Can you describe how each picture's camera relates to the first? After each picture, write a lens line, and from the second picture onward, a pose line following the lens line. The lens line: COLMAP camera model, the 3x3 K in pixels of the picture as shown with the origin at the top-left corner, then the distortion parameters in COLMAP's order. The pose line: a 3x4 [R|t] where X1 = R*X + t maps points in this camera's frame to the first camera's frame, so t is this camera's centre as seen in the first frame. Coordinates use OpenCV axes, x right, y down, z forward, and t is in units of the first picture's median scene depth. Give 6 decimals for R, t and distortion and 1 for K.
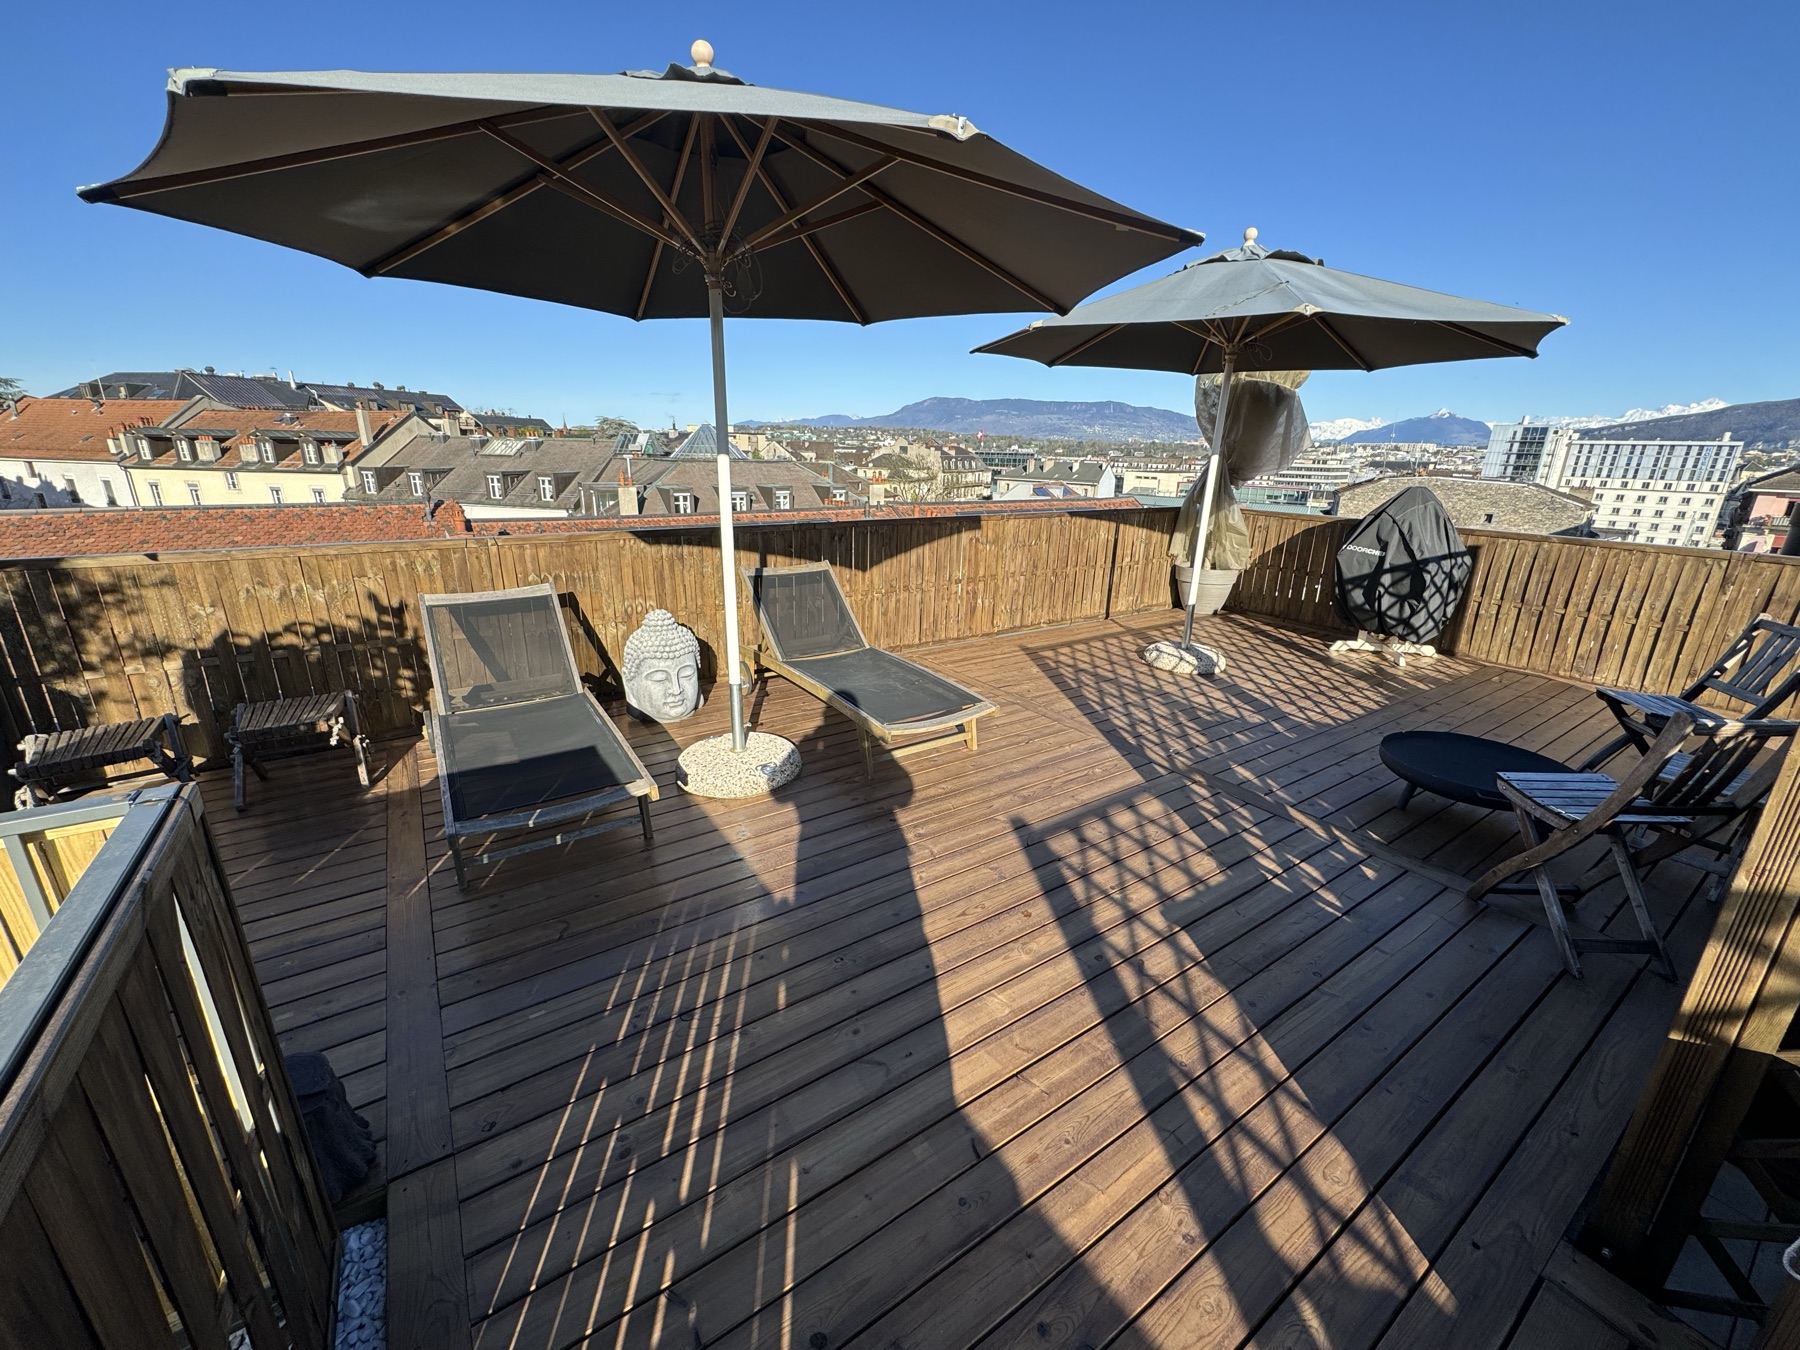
lens RADIAL K [[713.9, 0, 899.8], [0, 713.9, 671.0], [0, 0, 1]] dist [-0.002753, -0.000258]
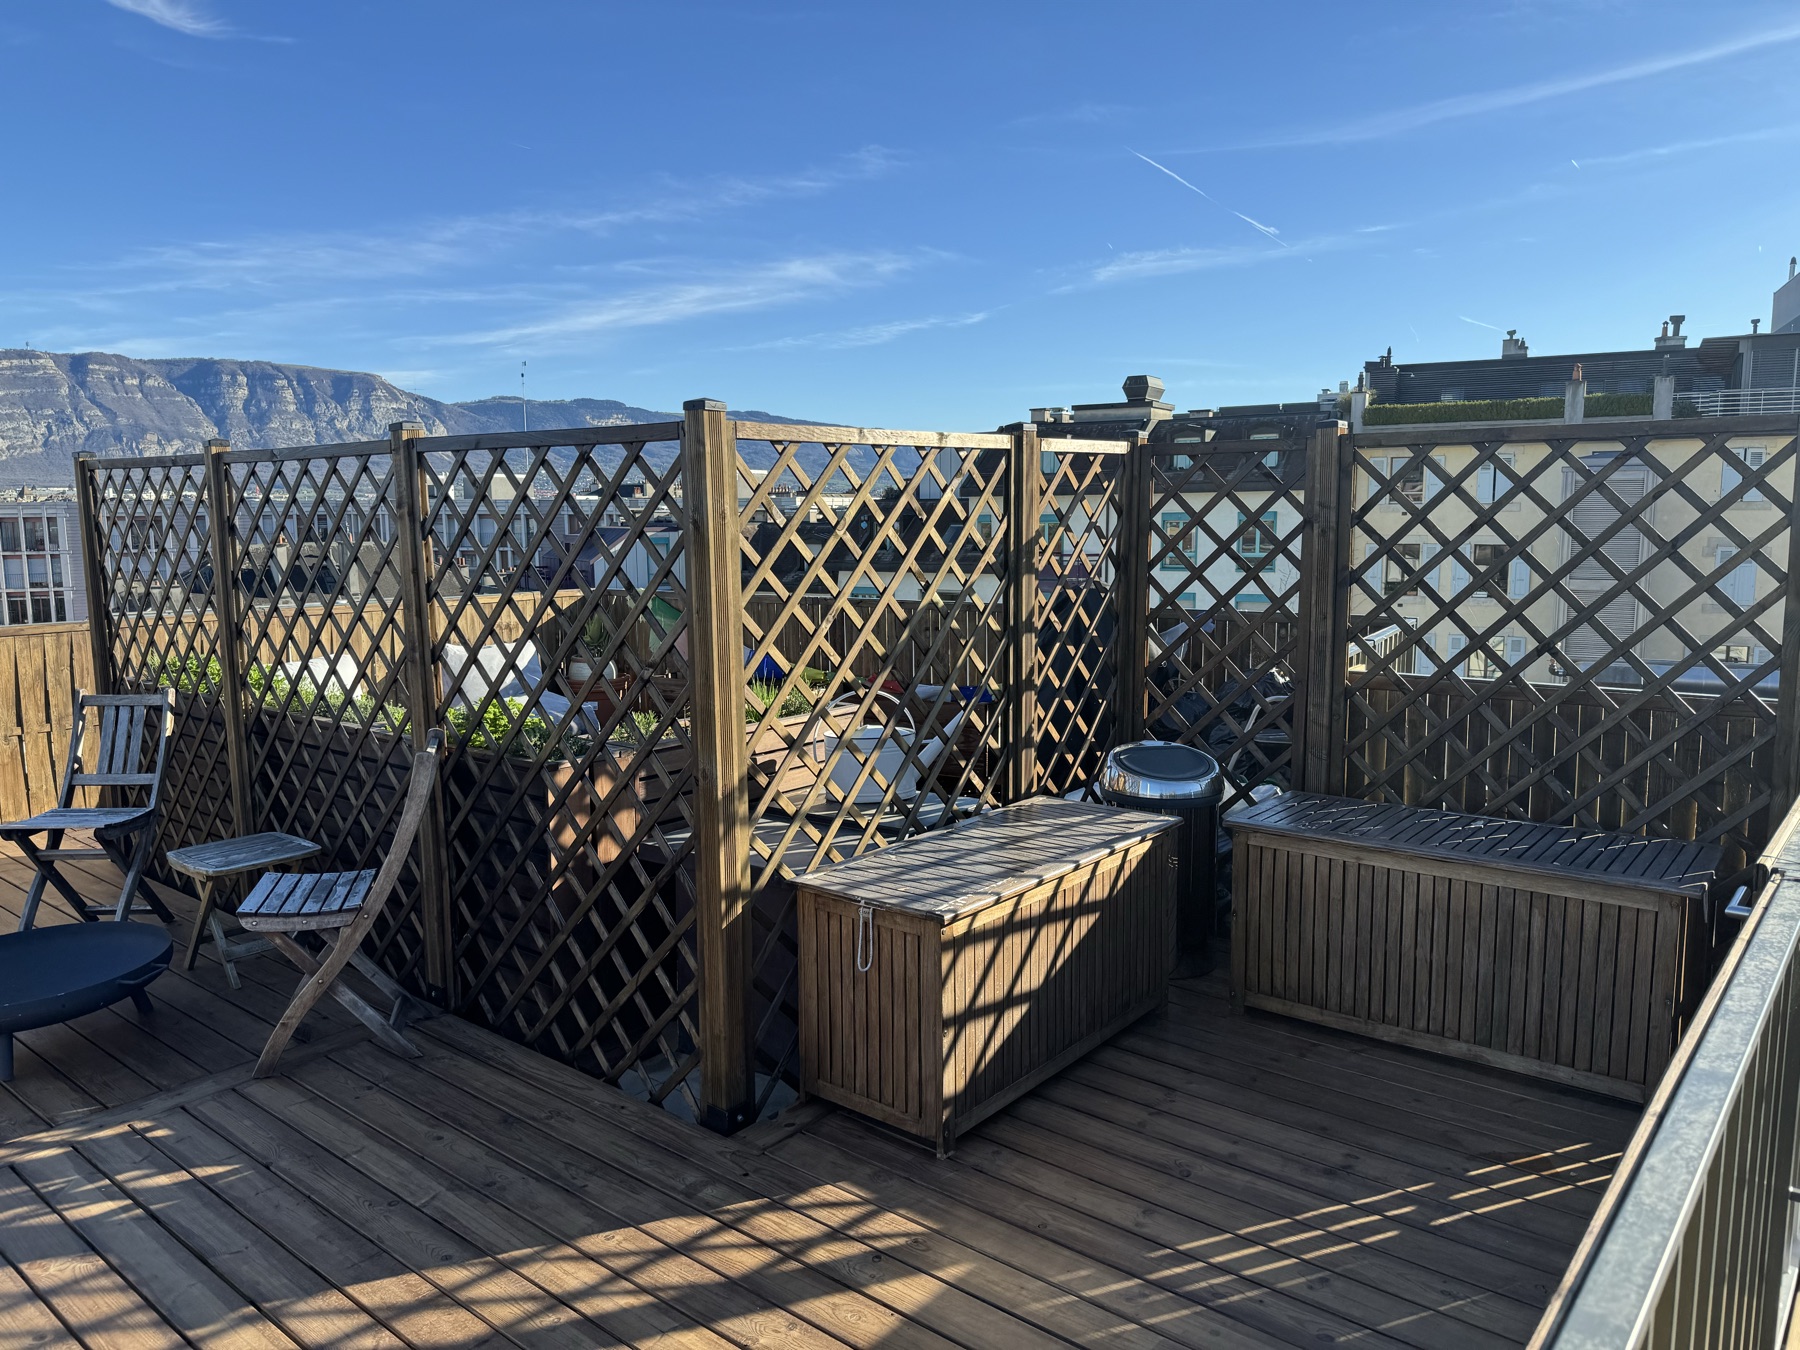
lens RADIAL K [[1257.2, 0, 899.9], [0, 1257.2, 663.4], [0, 0, 1]] dist [0.059404, -0.075439]
pose [[-0.280421, -0.137777, 0.949938, -0.492513], [0.289603, 0.931384, 0.220577, -0.156574], [-0.915147, 0.336959, -0.221279, 0.418518]]
